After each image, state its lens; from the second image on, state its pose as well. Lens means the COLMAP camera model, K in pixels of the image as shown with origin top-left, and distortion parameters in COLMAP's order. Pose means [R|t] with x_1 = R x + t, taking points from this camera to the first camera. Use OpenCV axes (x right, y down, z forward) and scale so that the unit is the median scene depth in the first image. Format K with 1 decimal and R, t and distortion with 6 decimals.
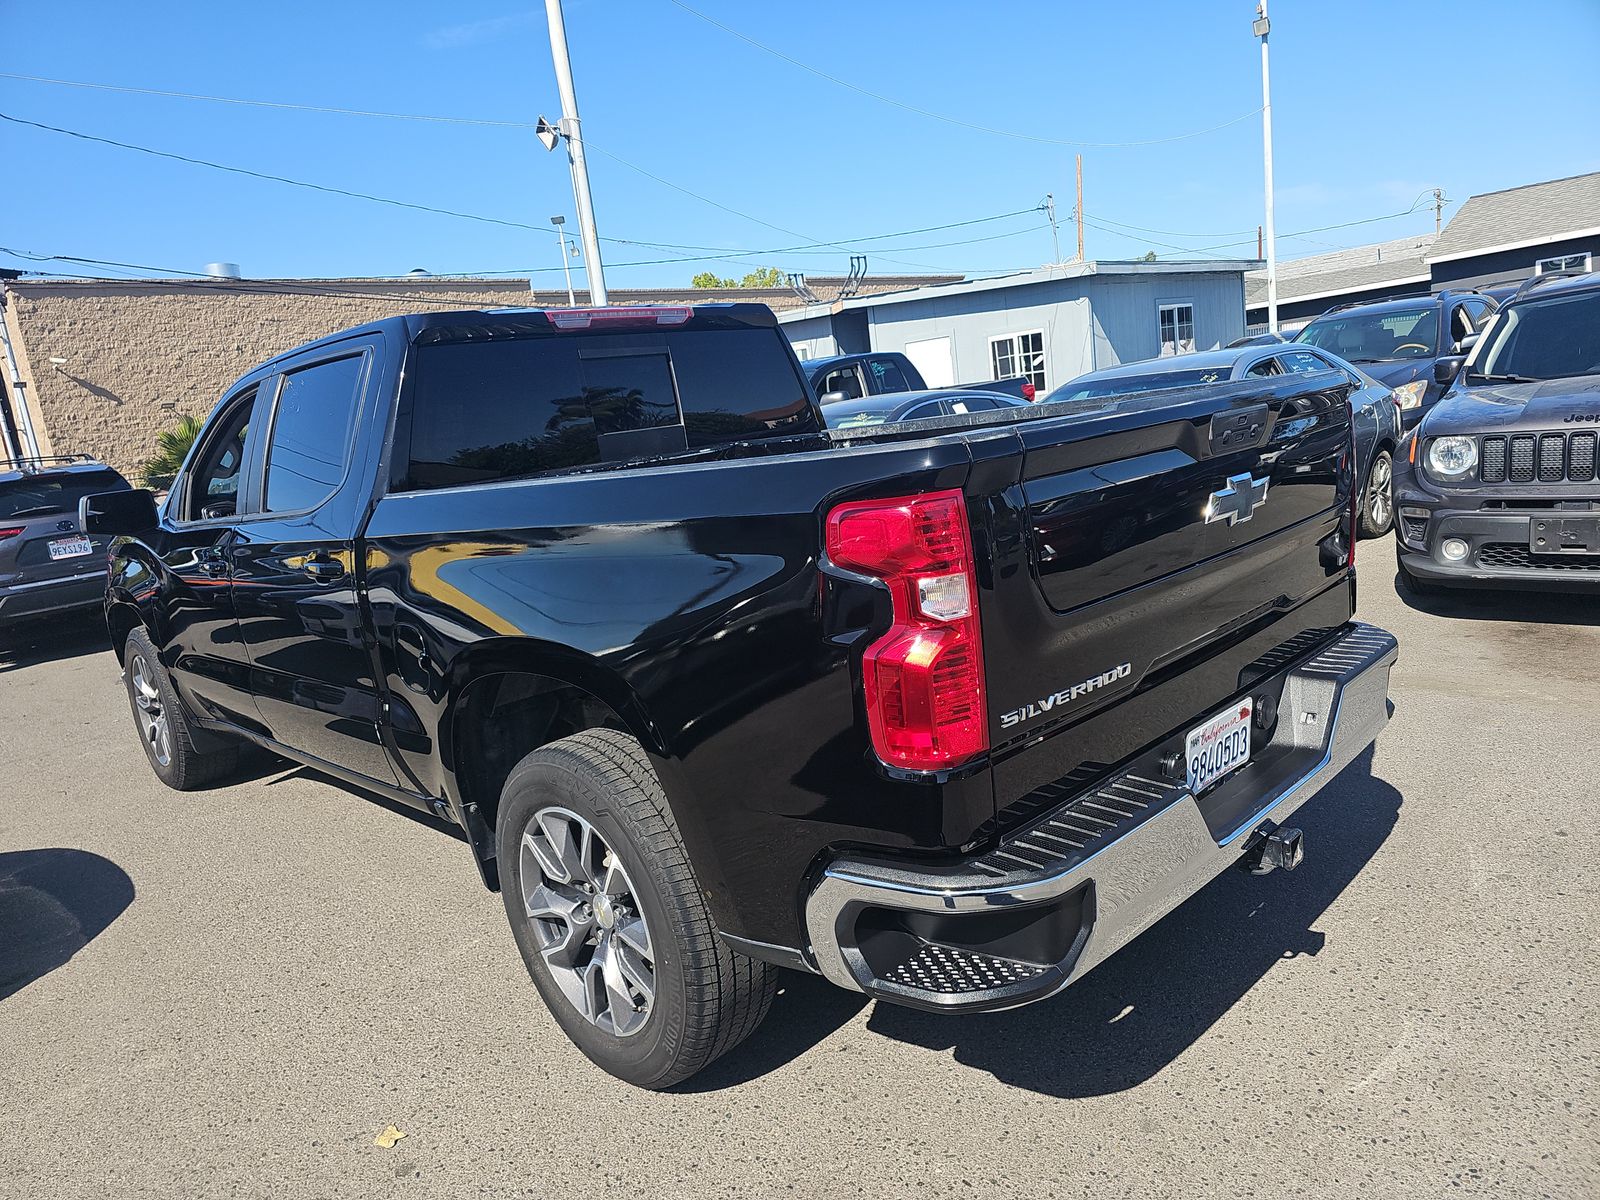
lens RADIAL K [[1084.2, 0, 800.3], [0, 1084.2, 601.4], [0, 0, 1]] dist [0.025295, -0.015120]
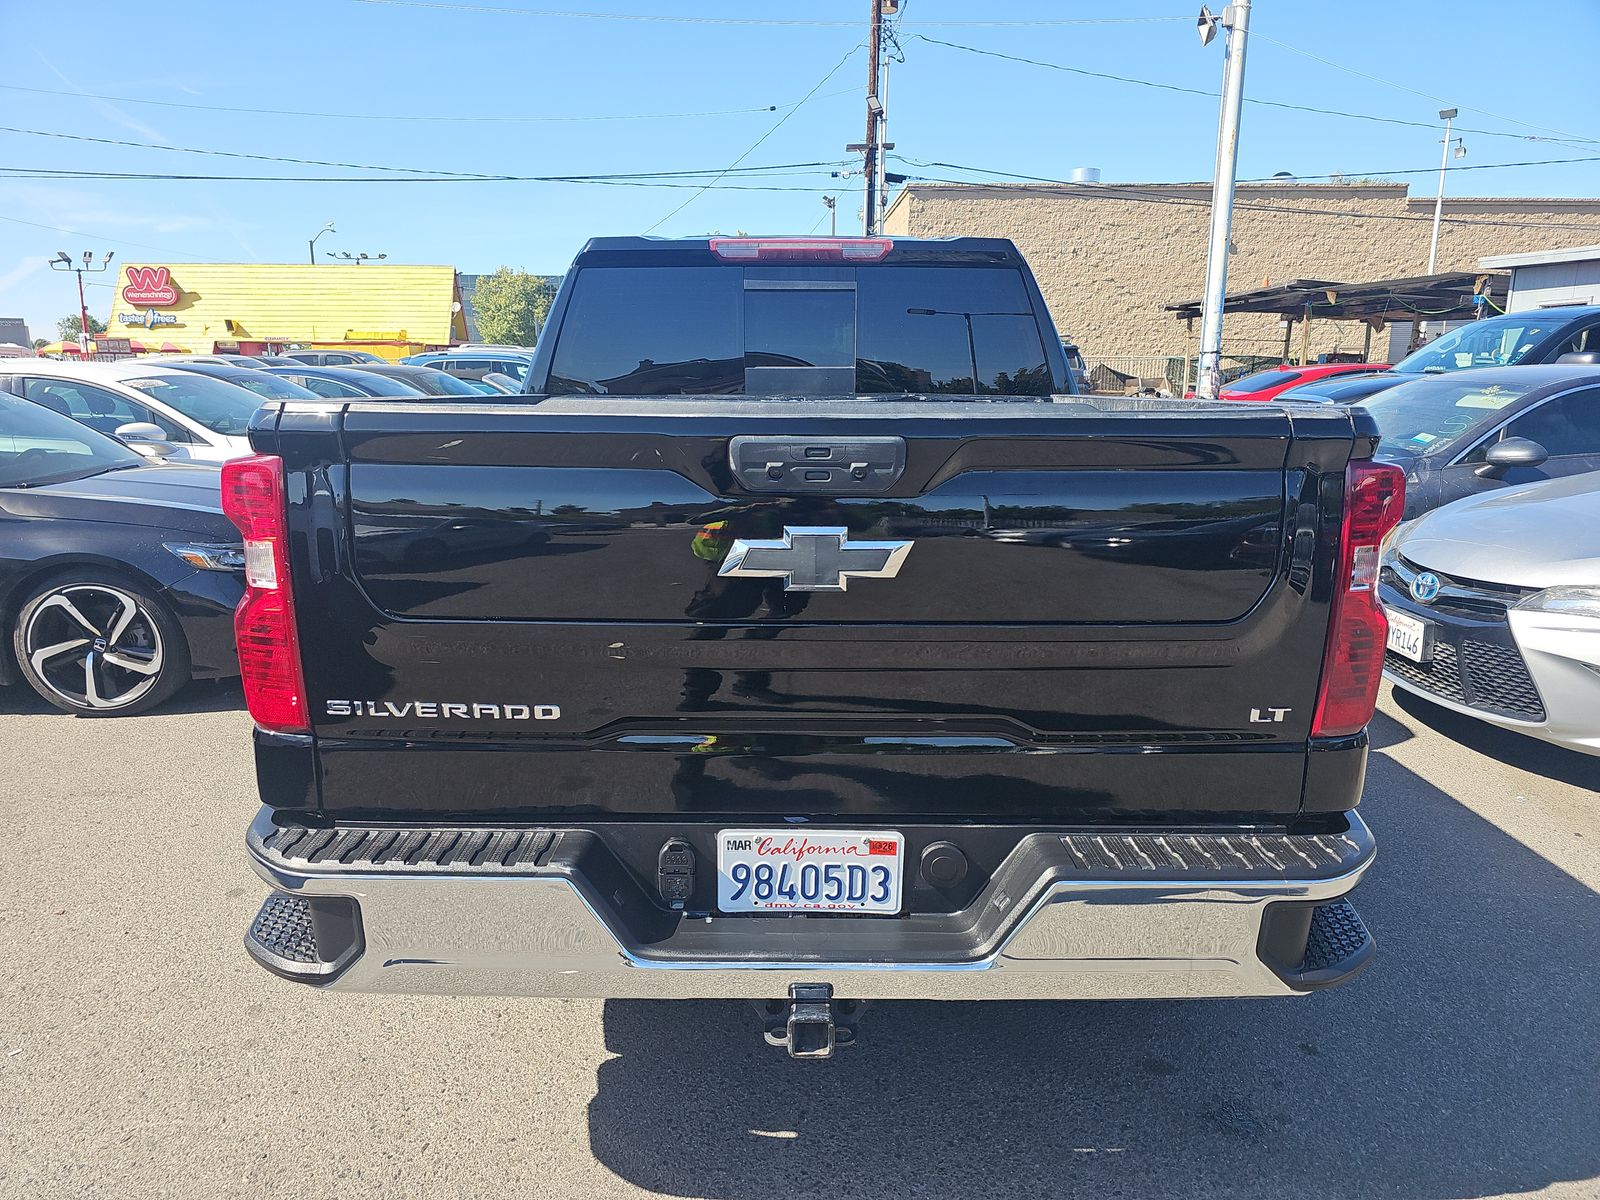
lens RADIAL K [[1084.2, 0, 799.4], [0, 1084.2, 604.2], [0, 0, 1]] dist [0.025295, -0.015120]
pose [[0.703994, 0.266340, -0.658373, 0.246069], [-0.210520, 0.963613, 0.164716, -0.050429], [0.678287, 0.022642, 0.734448, 0.127871]]
